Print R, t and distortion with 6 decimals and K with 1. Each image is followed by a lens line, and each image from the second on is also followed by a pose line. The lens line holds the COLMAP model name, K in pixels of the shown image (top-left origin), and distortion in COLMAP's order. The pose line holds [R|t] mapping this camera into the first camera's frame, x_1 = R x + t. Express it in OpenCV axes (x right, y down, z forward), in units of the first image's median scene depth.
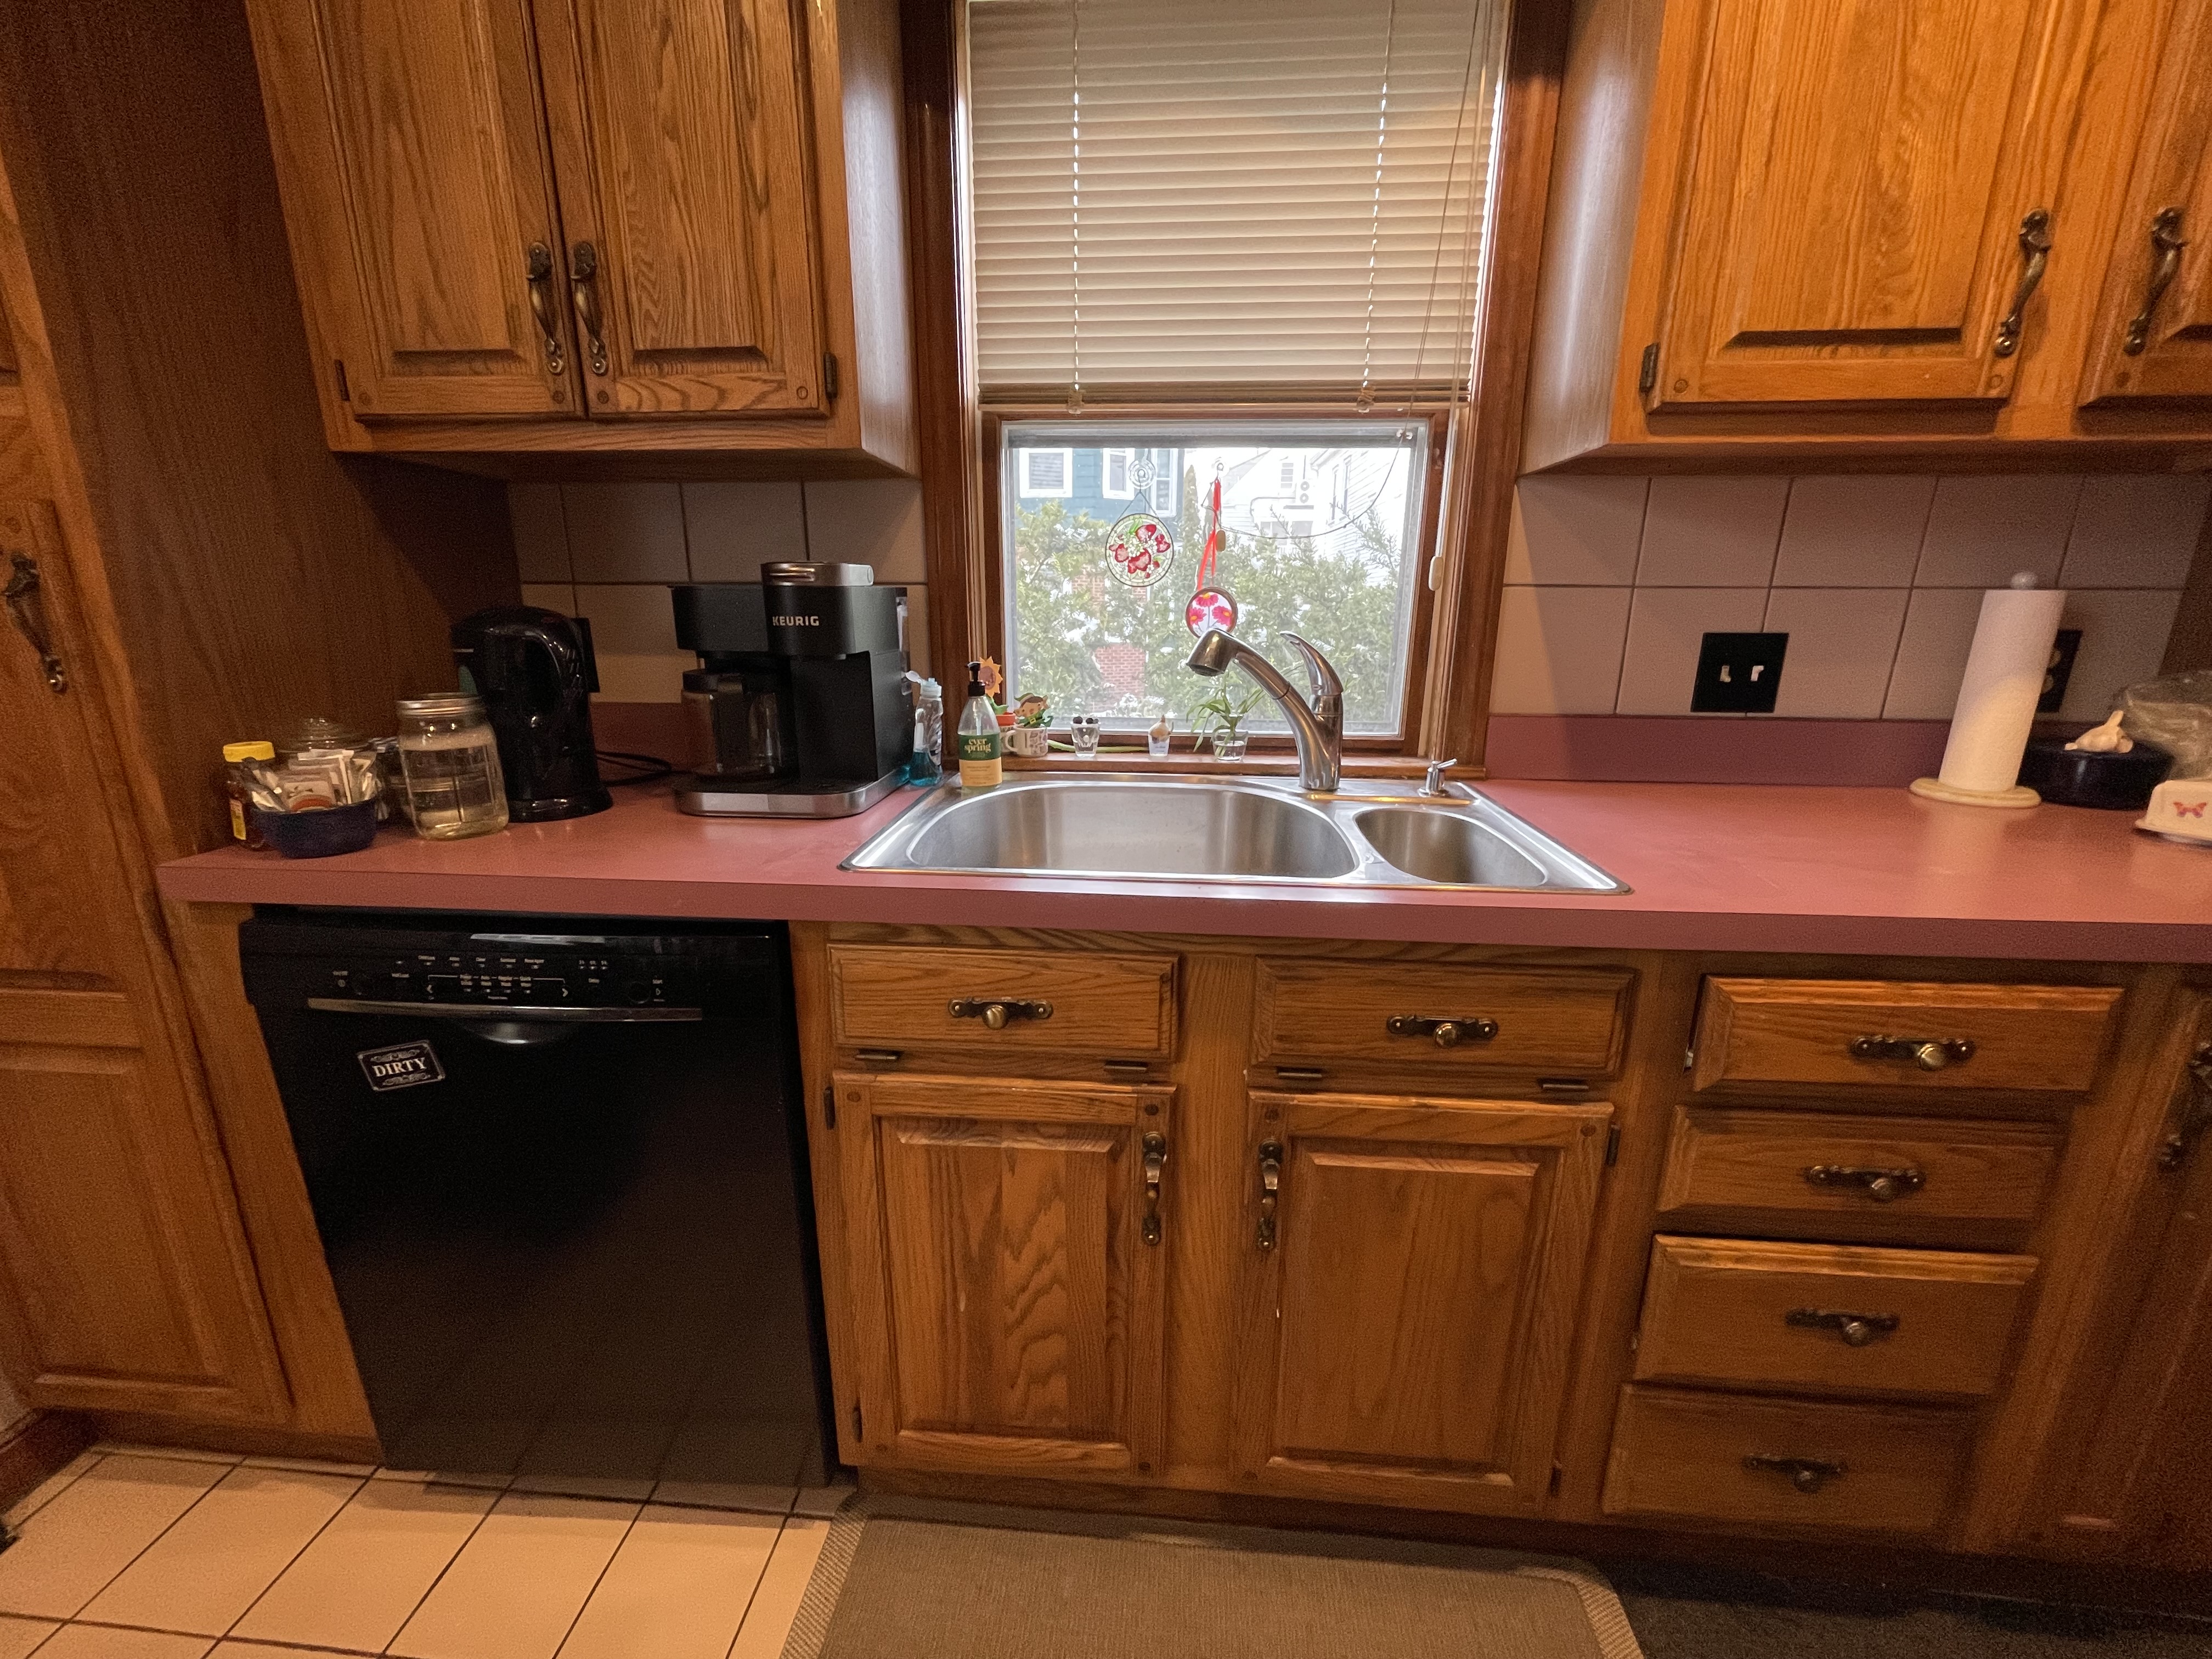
lens RADIAL K [[883.1, 0, 1102.2], [0, 883.1, 826.9], [0, 0, 1]] dist [-0.001979, -0.000079]
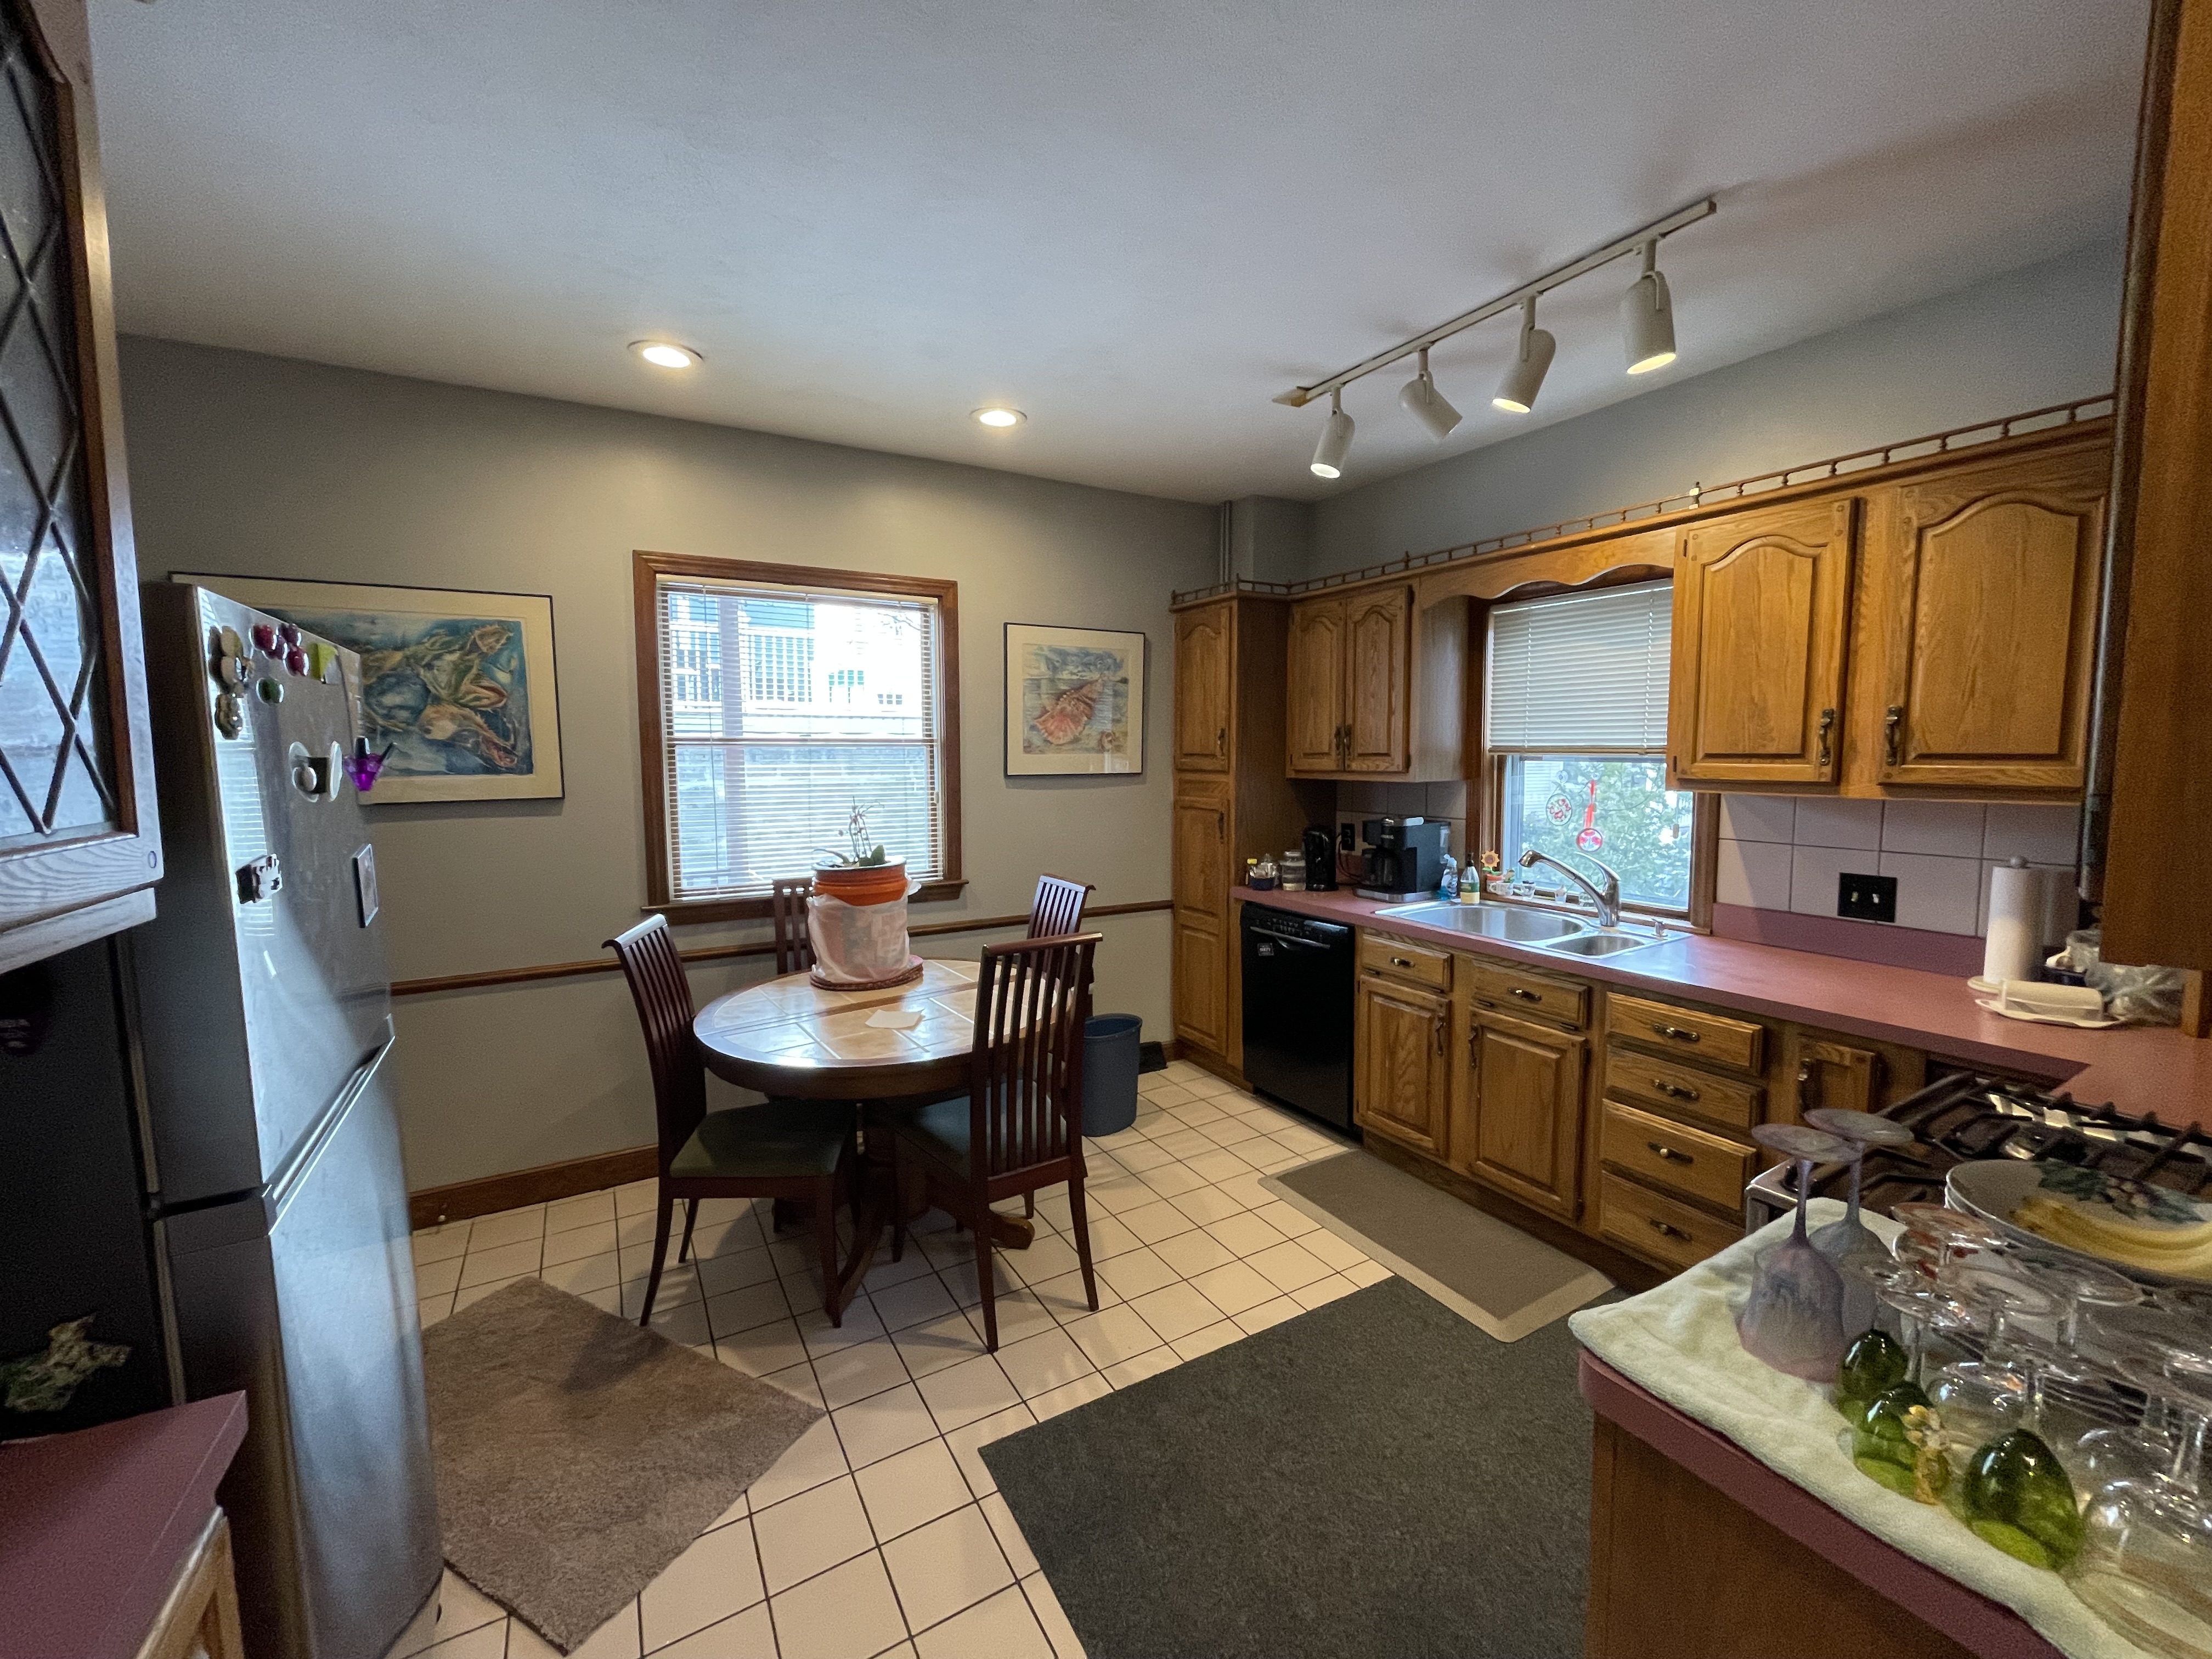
lens RADIAL K [[883.1, 0, 1103.3], [0, 883.1, 829.6], [0, 0, 1]] dist [-0.001979, -0.000079]
pose [[0.570037, 0.065967, -0.818966, 1.685562], [-0.194434, 0.979290, -0.056454, 0.114807], [0.798281, 0.191415, 0.571058, -1.627309]]
